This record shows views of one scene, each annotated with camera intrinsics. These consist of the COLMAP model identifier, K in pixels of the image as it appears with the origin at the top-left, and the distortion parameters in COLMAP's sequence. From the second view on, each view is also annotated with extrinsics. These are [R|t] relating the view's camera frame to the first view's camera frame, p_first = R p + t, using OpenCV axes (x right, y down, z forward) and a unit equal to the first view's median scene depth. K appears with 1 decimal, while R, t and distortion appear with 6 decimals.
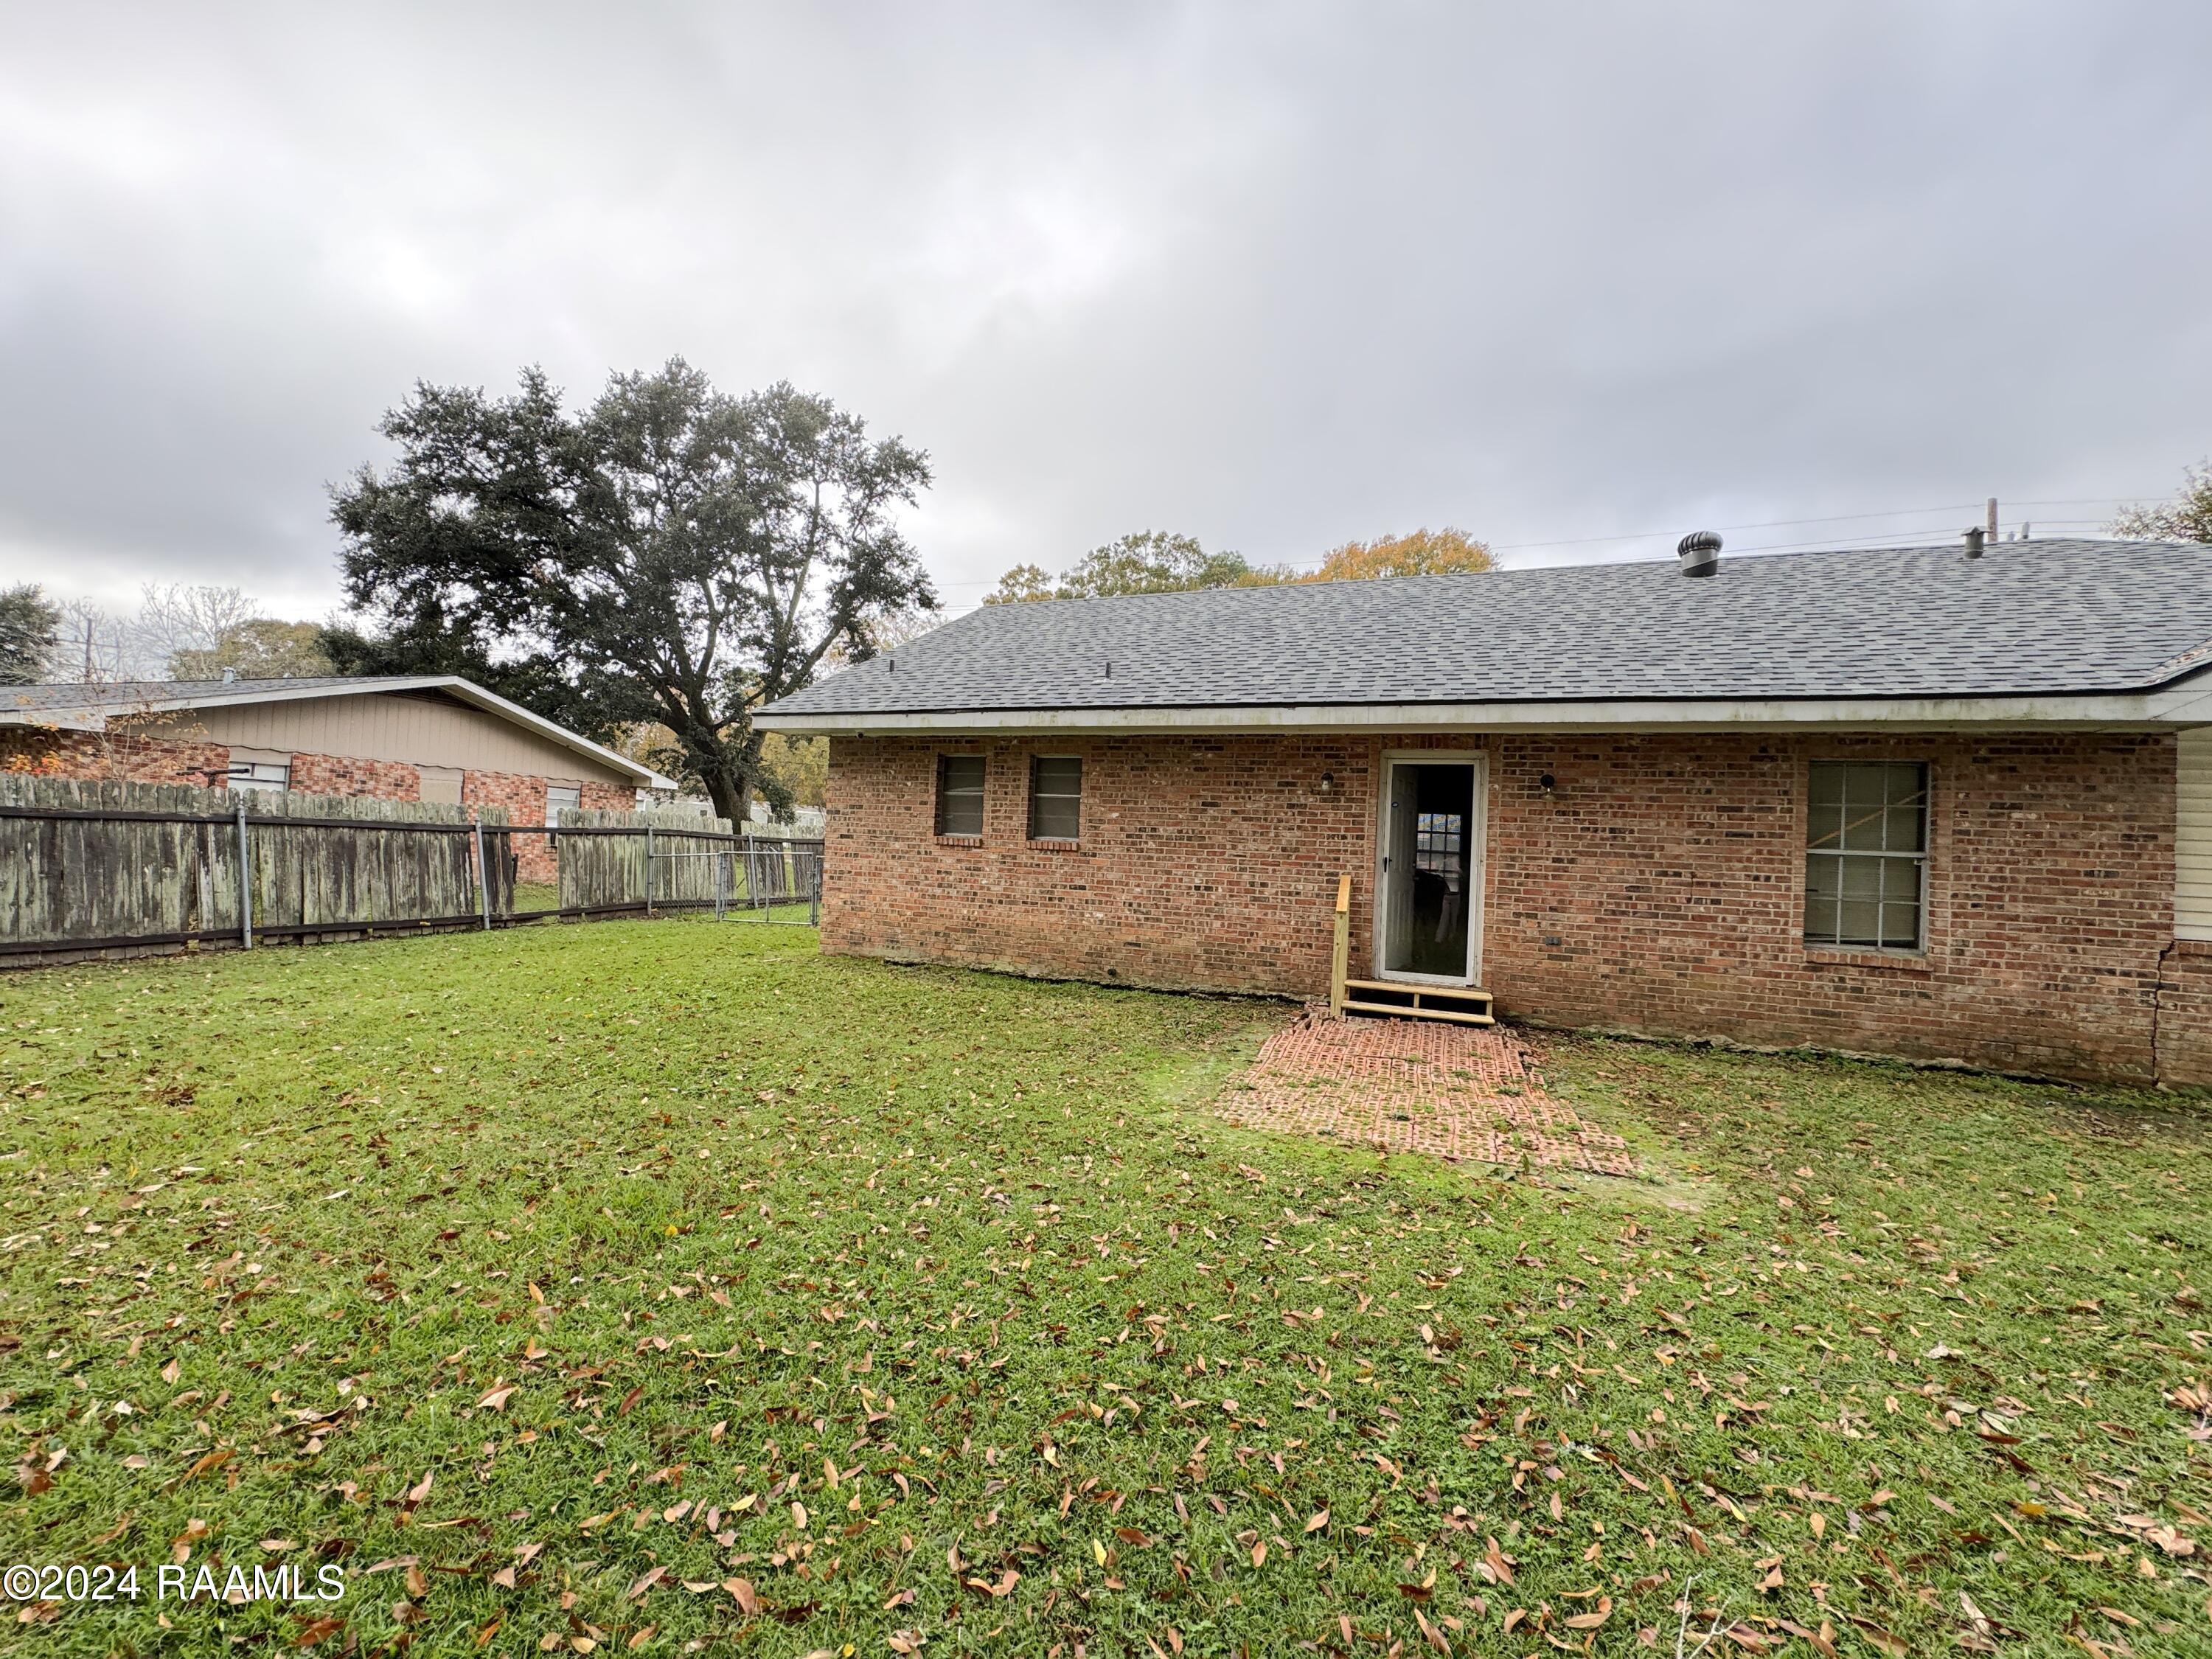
lens RADIAL K [[877.4, 0, 1102.7], [0, 877.4, 827.3], [0, 0, 1]] dist [-0.005633, 0.000627]
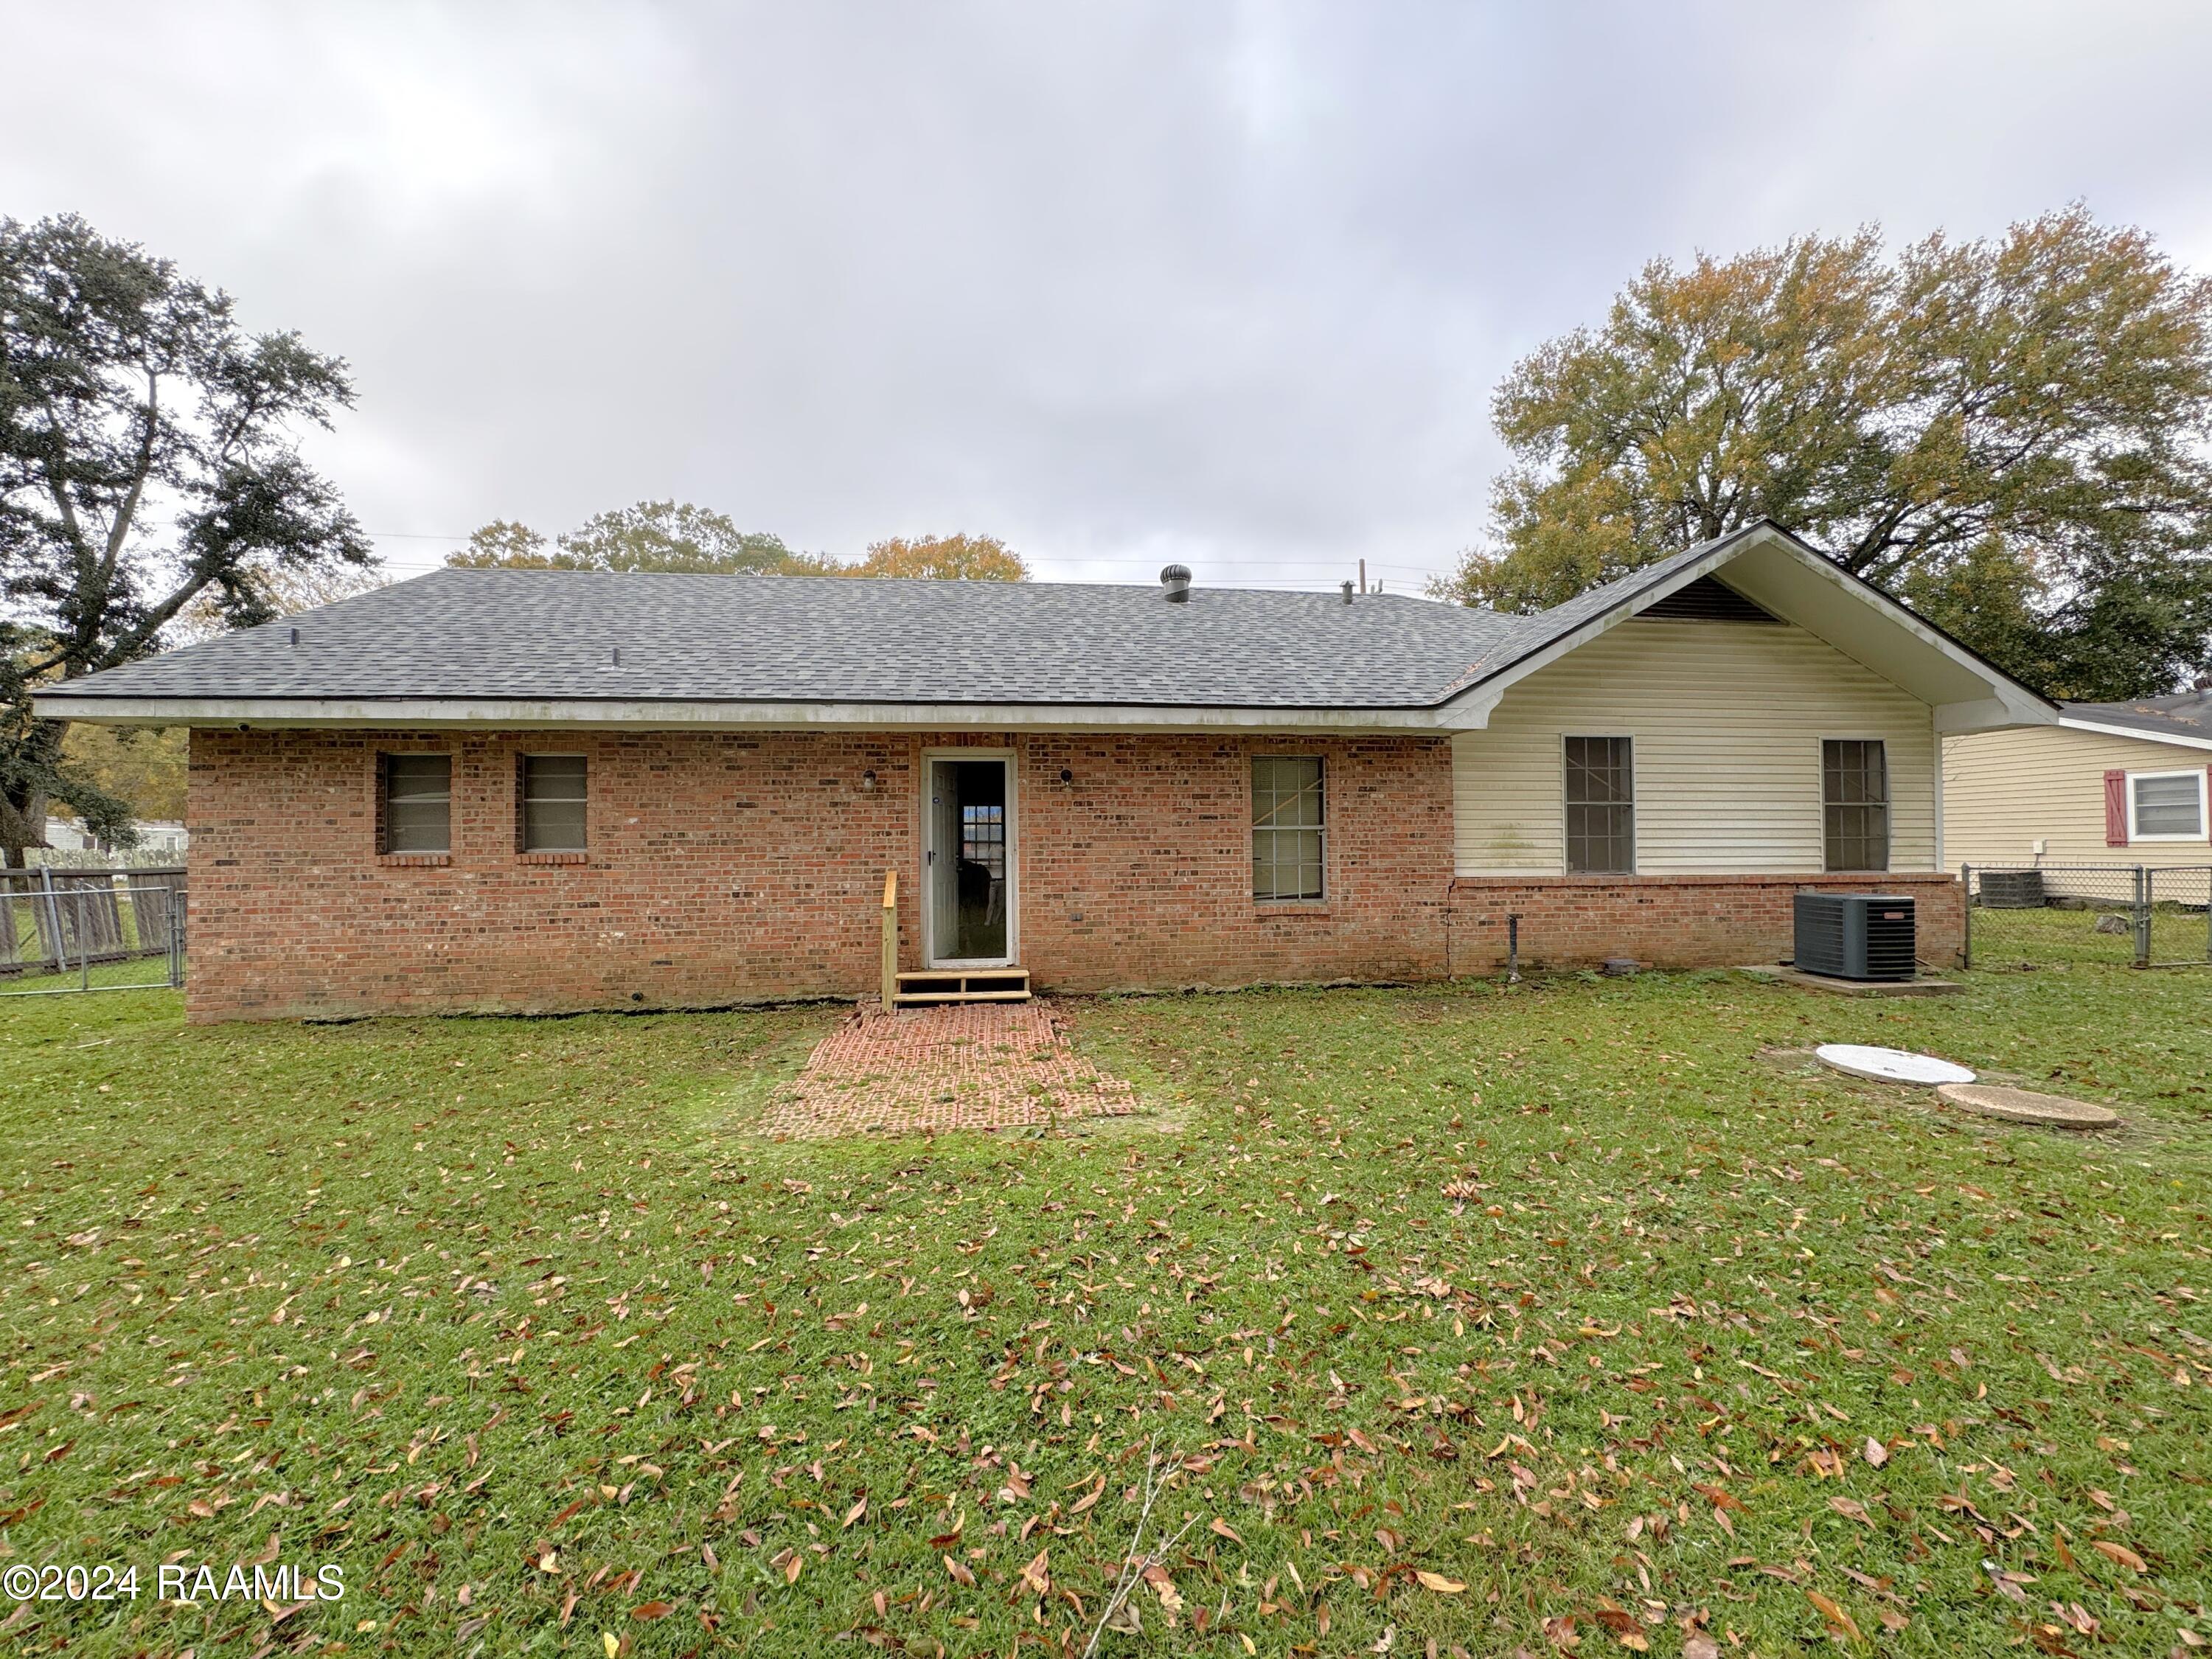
lens RADIAL K [[877.4, 0, 1104.8], [0, 877.4, 829.9], [0, 0, 1]] dist [-0.005633, 0.000627]
pose [[0.877393, -0.044456, 0.477708, 0.014719], [0.039941, 0.999010, 0.019610, -0.004080], [-0.478107, 0.001875, 0.878300, -0.012304]]
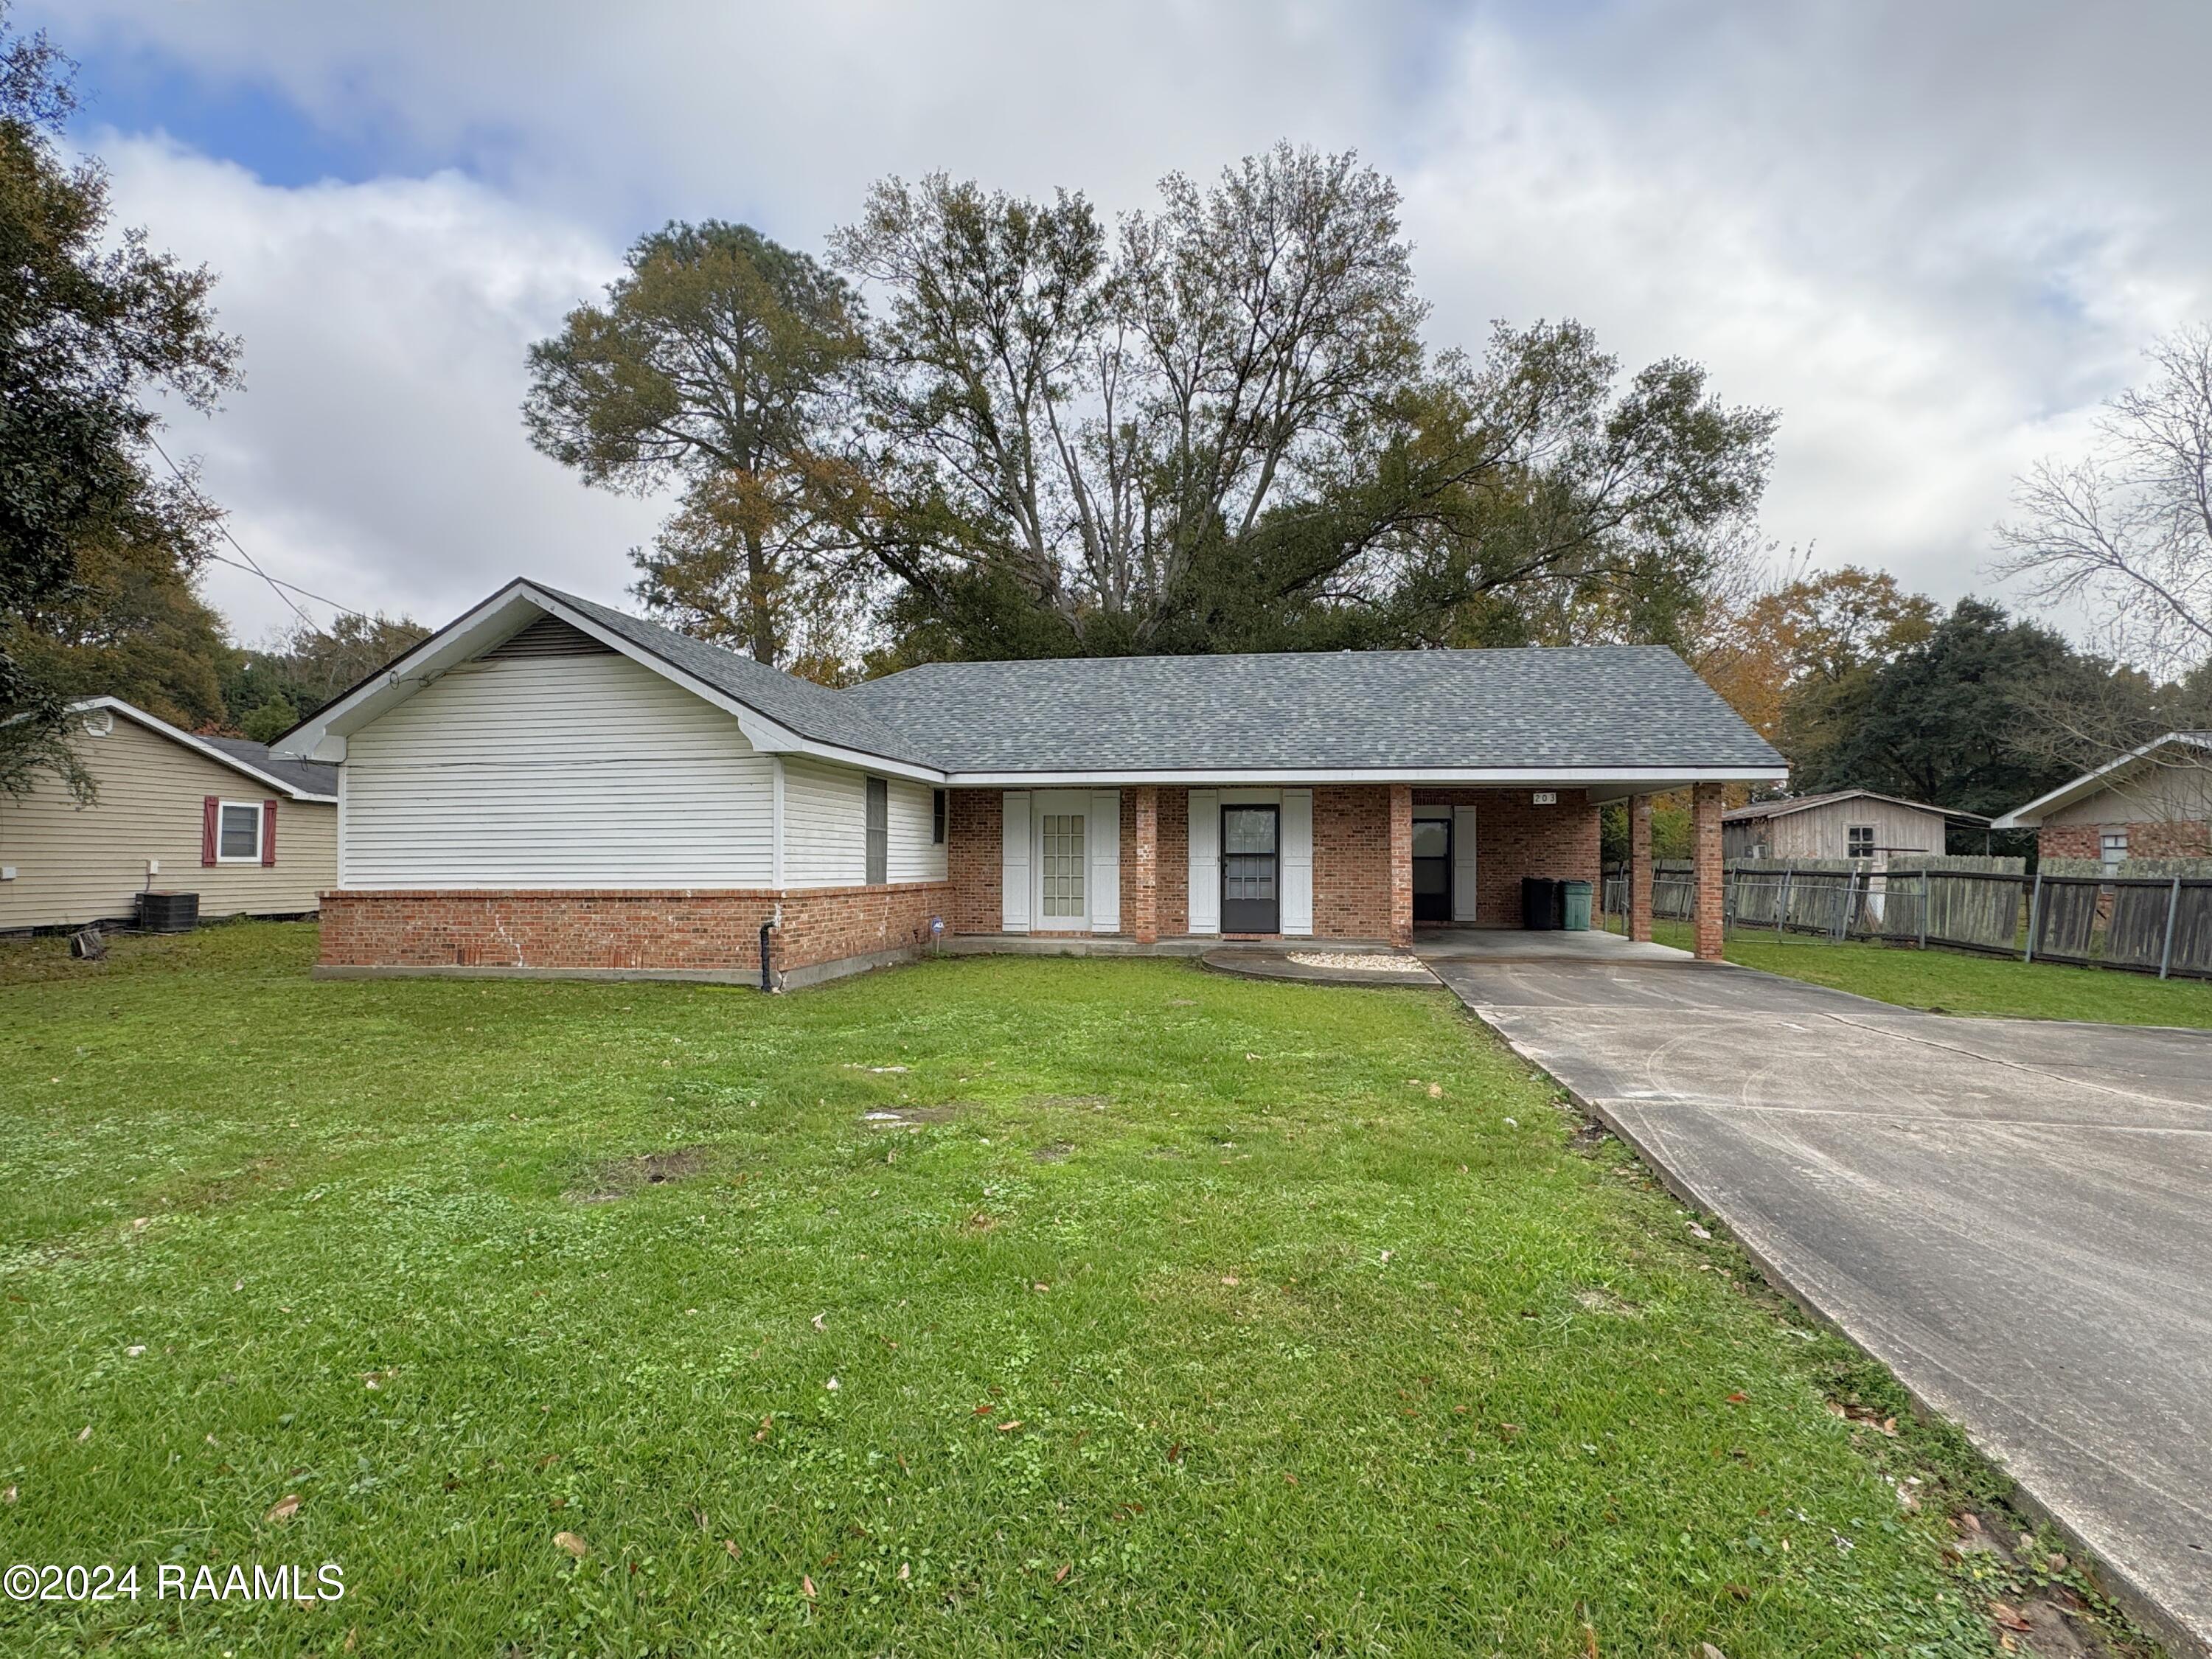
lens RADIAL K [[1143.2, 0, 1100.0], [0, 1143.2, 827.1], [0, 0, 1]] dist [-0.009615, 0.001305]
pose [[-0.978413, -0.050441, -0.200411, 1.345392], [-0.042231, 0.998092, -0.045037, 0.093521], [0.202300, -0.035601, -0.978676, 3.507745]]
